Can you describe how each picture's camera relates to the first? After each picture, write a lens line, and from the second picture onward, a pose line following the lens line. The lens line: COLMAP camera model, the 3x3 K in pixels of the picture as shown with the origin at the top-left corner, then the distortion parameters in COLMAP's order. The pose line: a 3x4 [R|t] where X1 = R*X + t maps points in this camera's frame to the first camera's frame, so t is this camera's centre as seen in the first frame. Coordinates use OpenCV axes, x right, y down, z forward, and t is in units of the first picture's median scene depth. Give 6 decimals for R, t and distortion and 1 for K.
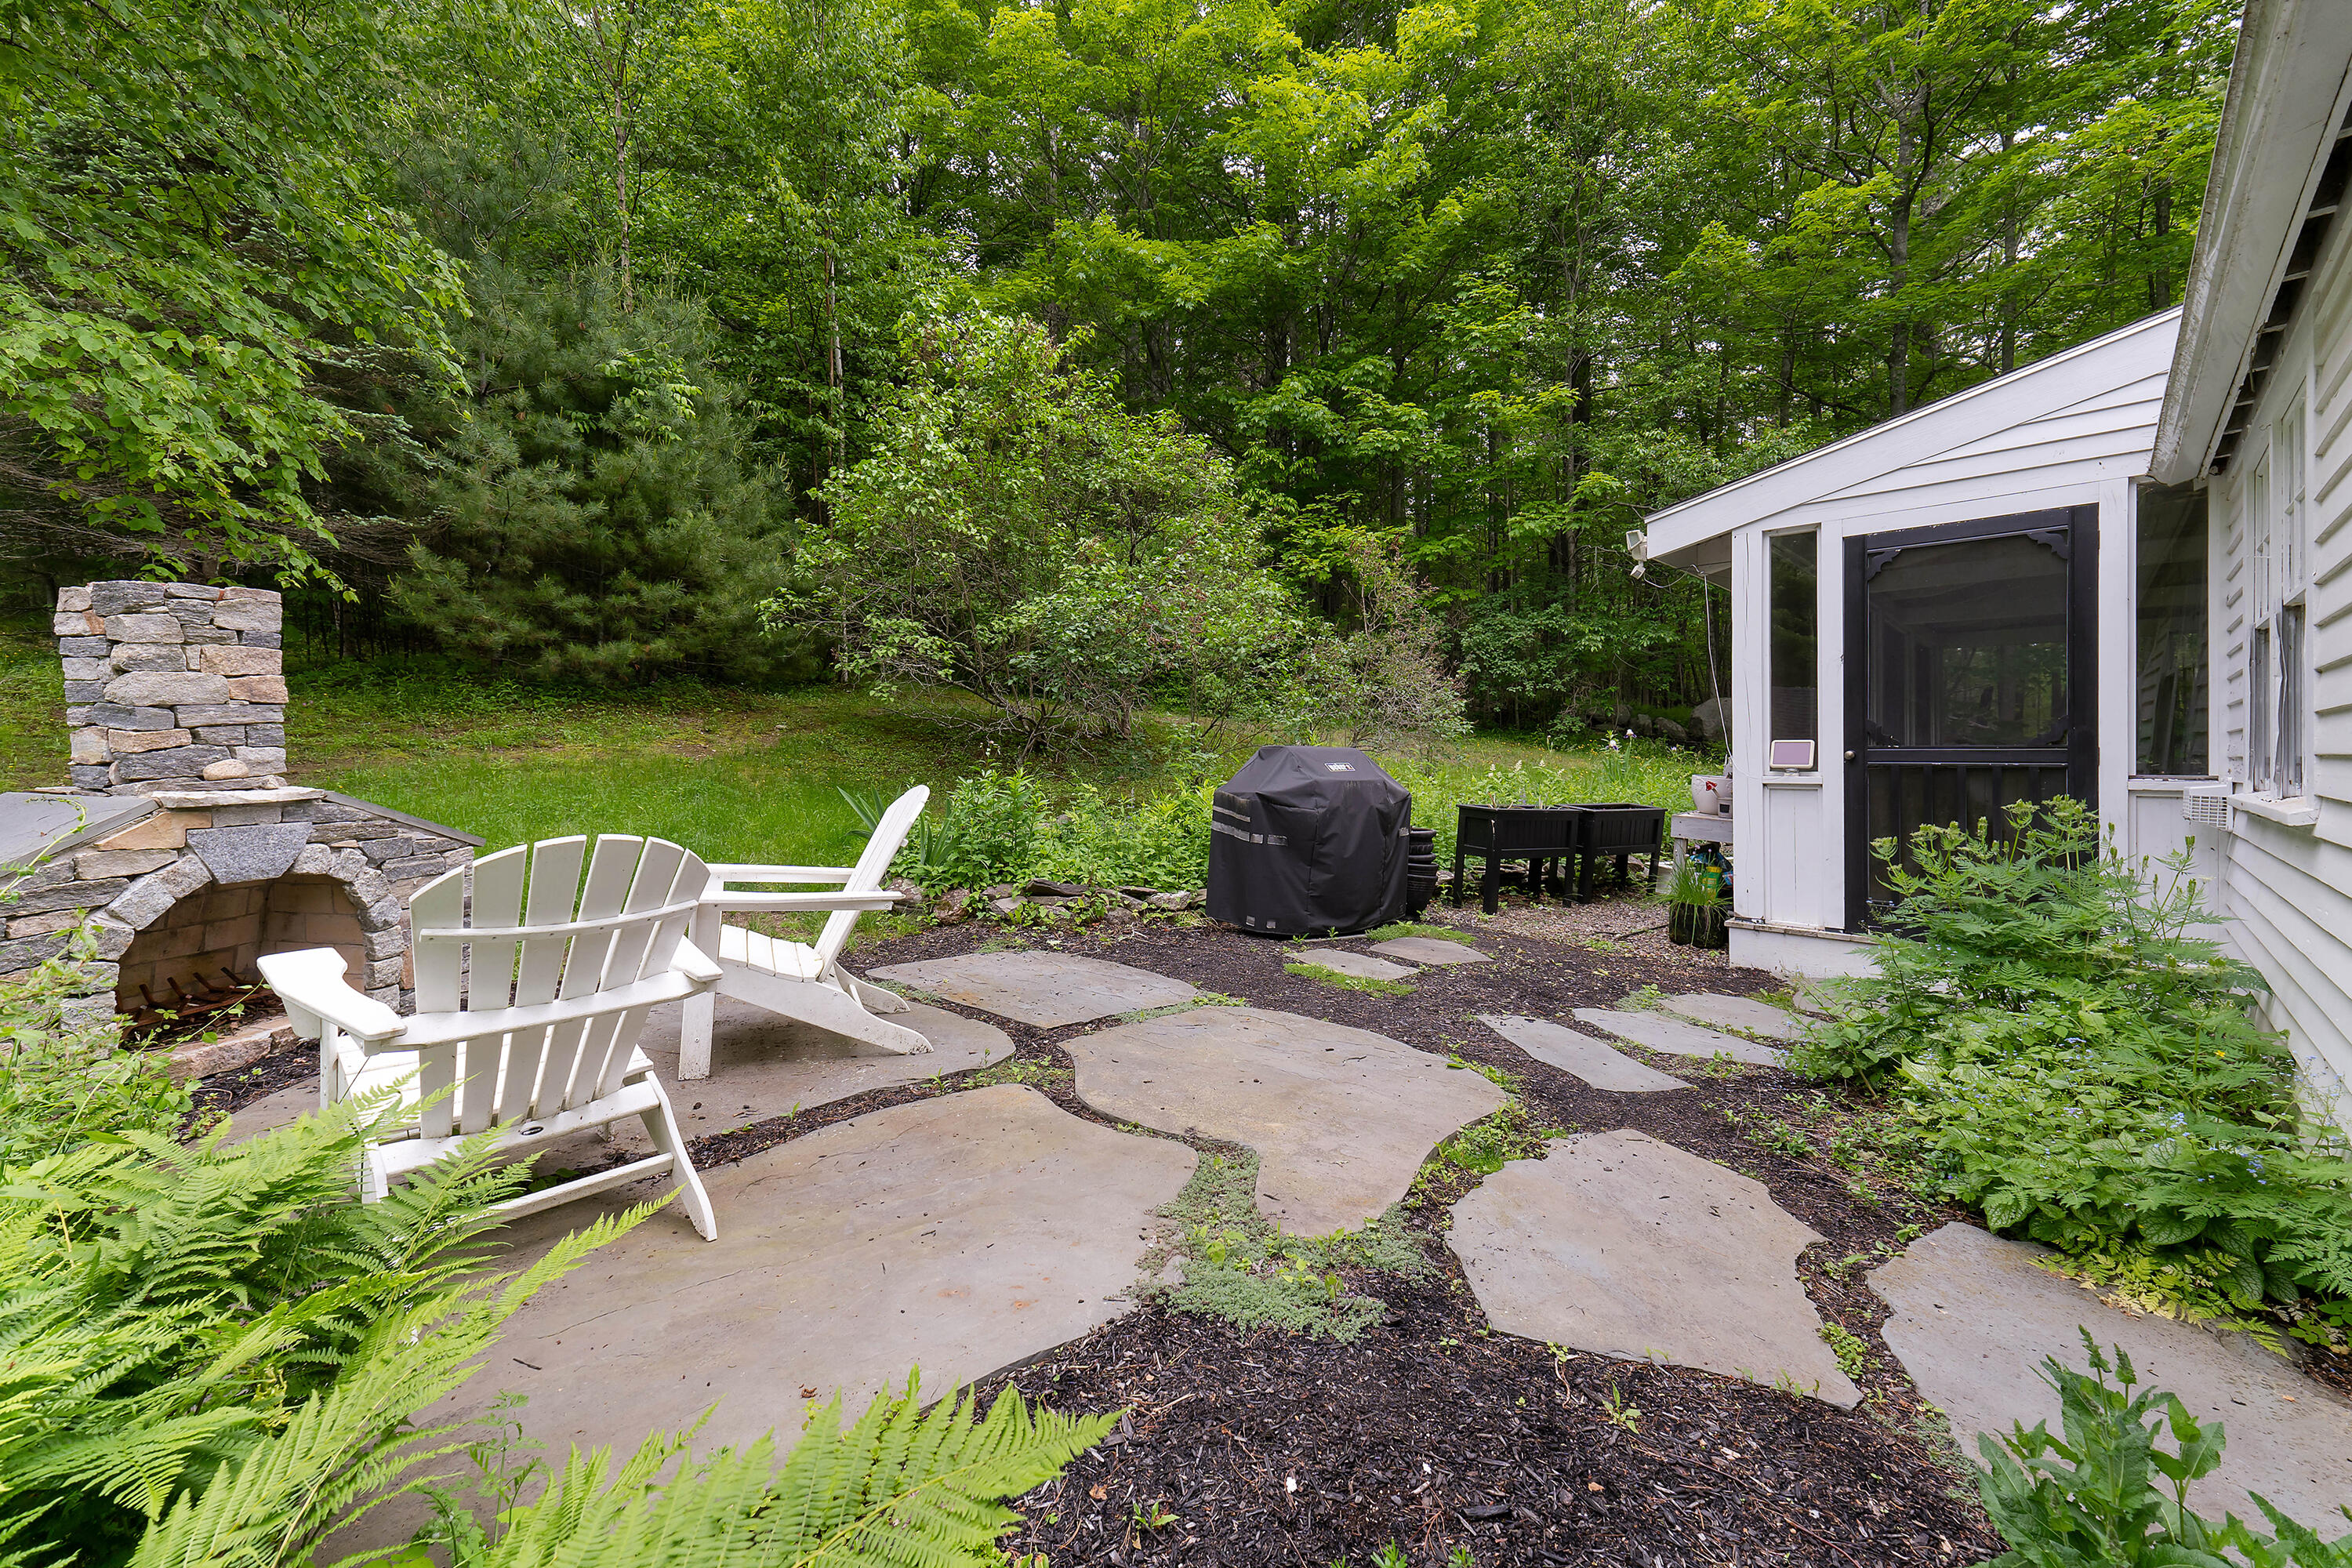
lens RADIAL K [[983.5, 0, 1201.1], [0, 983.5, 753.4], [0, 0, 1]] dist [0.034766, -0.005091]
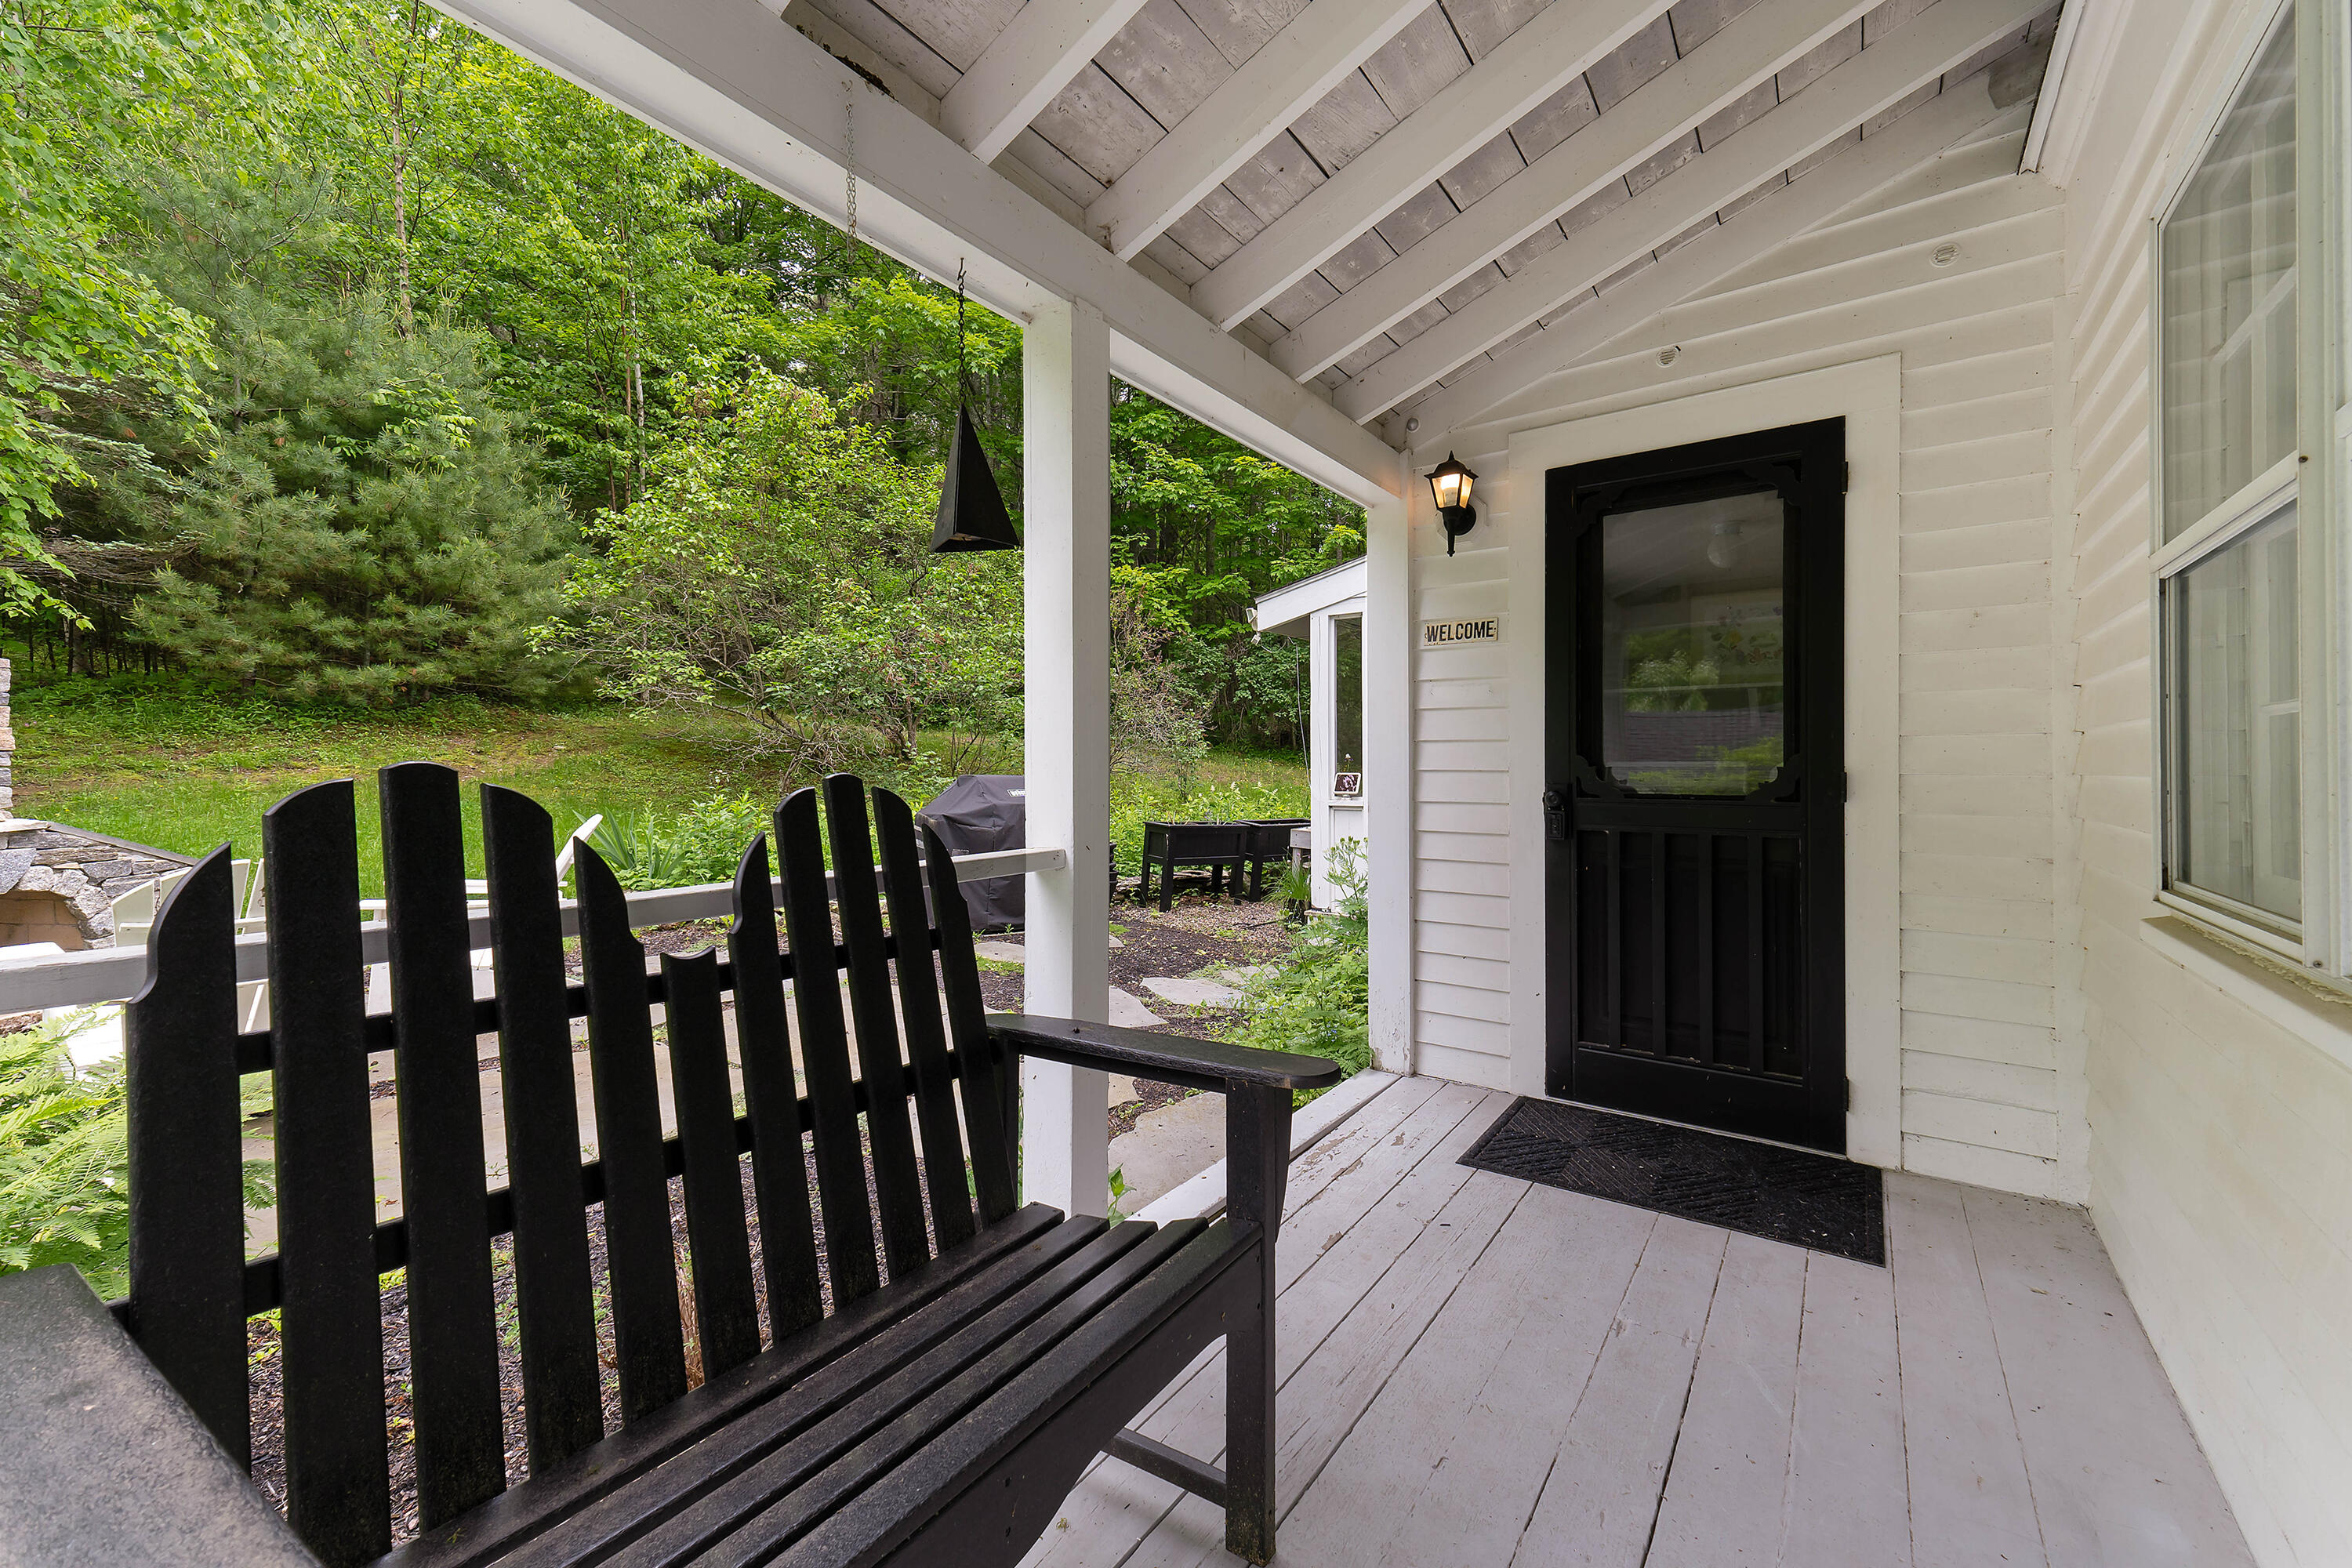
lens RADIAL K [[983.5, 0, 1211.3], [0, 983.5, 753.1], [0, 0, 1]] dist [0.034766, -0.005091]
pose [[0.991011, 0.006244, 0.133637, 0.130206], [-0.005049, 0.999944, -0.009276, -0.015490], [-0.133687, 0.008518, 0.990987, -0.149396]]
